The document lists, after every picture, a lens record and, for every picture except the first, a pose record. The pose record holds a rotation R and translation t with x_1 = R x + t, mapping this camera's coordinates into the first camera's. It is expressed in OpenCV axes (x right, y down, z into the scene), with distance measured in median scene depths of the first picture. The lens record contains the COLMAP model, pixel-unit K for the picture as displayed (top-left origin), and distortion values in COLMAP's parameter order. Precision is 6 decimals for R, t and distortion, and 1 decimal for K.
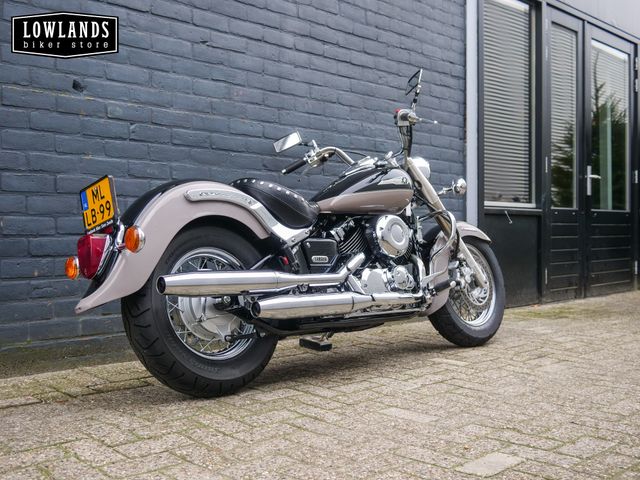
lens RADIAL K [[731.6, 0, 320.5], [0, 731.6, 235.0], [0, 0, 1]] dist [-0.006326, 0.000000]
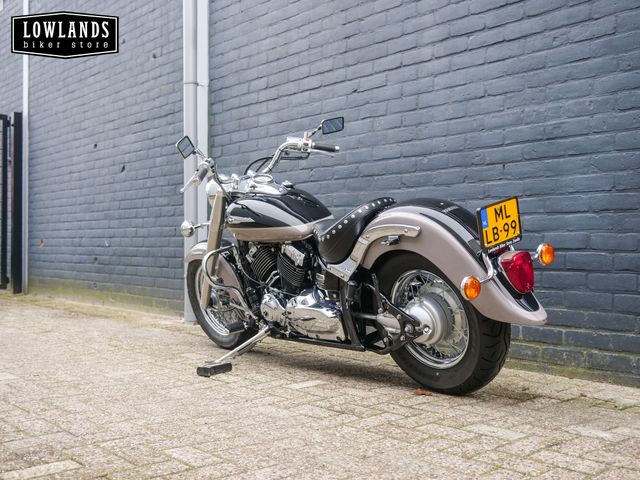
lens RADIAL K [[731.6, 0, 320.2], [0, 731.6, 240.7], [0, 0, 1]] dist [-0.006326, 0.000000]
pose [[-0.085311, -0.007335, -0.996327, 1.099944], [-0.004571, 0.999965, -0.006970, -0.005281], [0.996344, 0.003959, -0.085341, 1.085971]]
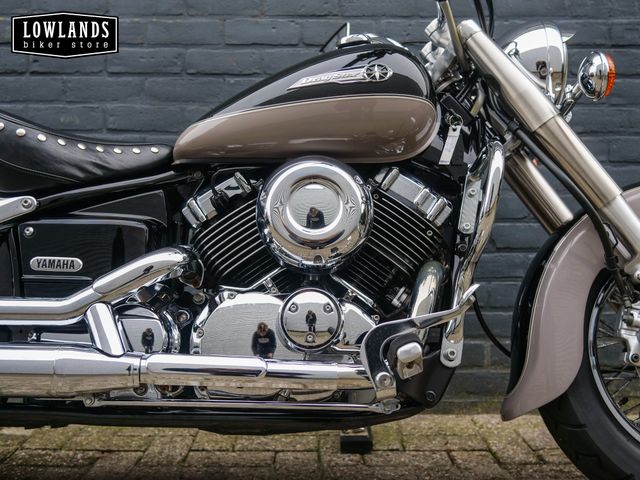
lens RADIAL K [[731.6, 0, 317.4], [0, 731.6, 241.6], [0, 0, 1]] dist [-0.006326, 0.000000]
pose [[0.706957, 0.006118, -0.707230, 0.362062], [-0.002469, 0.999978, 0.006183, 0.013929], [0.707252, -0.002624, 0.706956, 0.685810]]
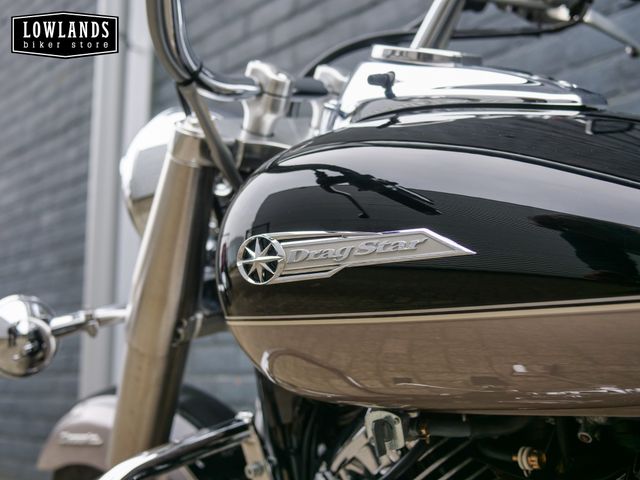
lens RADIAL K [[731.6, 0, 321.5], [0, 731.6, 242.7], [0, 0, 1]] dist [-0.006326, 0.000000]
pose [[-0.005618, -0.186666, -0.982407, 0.227537], [-0.005783, 0.982413, -0.186634, -0.016721], [0.999967, 0.004633, -0.006599, 0.883939]]
